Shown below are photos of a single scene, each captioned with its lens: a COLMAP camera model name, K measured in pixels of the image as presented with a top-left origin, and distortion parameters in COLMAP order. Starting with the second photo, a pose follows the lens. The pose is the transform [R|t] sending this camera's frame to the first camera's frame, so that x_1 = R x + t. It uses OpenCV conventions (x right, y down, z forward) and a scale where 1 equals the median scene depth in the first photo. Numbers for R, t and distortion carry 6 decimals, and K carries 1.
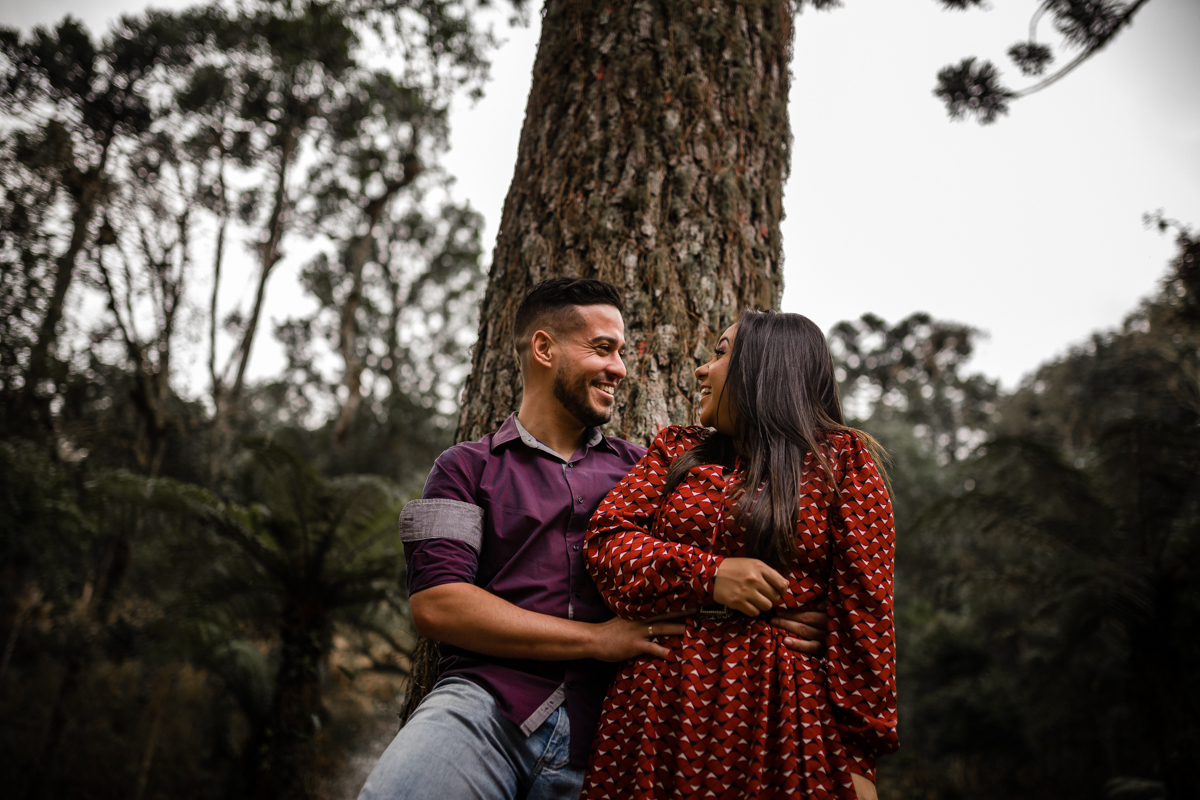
lens RADIAL K [[1173.3, 0, 600.0], [0, 1173.3, 400.0], [0, 0, 1]] dist [0.008589, 0.010422]
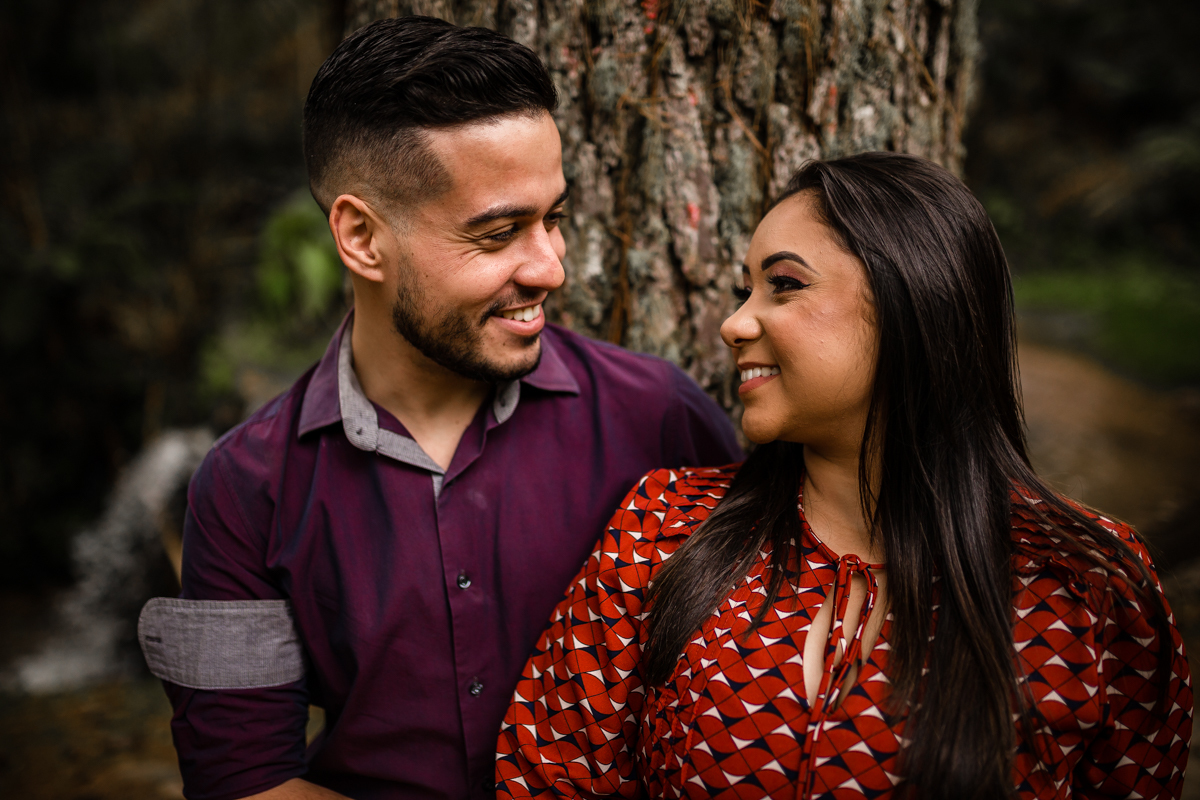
lens RADIAL K [[1173.3, 0, 600.0], [0, 1173.3, 400.0], [0, 0, 1]] dist [0.008589, 0.010422]
pose [[0.985391, -0.024703, -0.168507, 0.090196], [0.125684, 0.773161, 0.621631, -0.214661], [0.114927, -0.633729, 0.764970, 0.572323]]
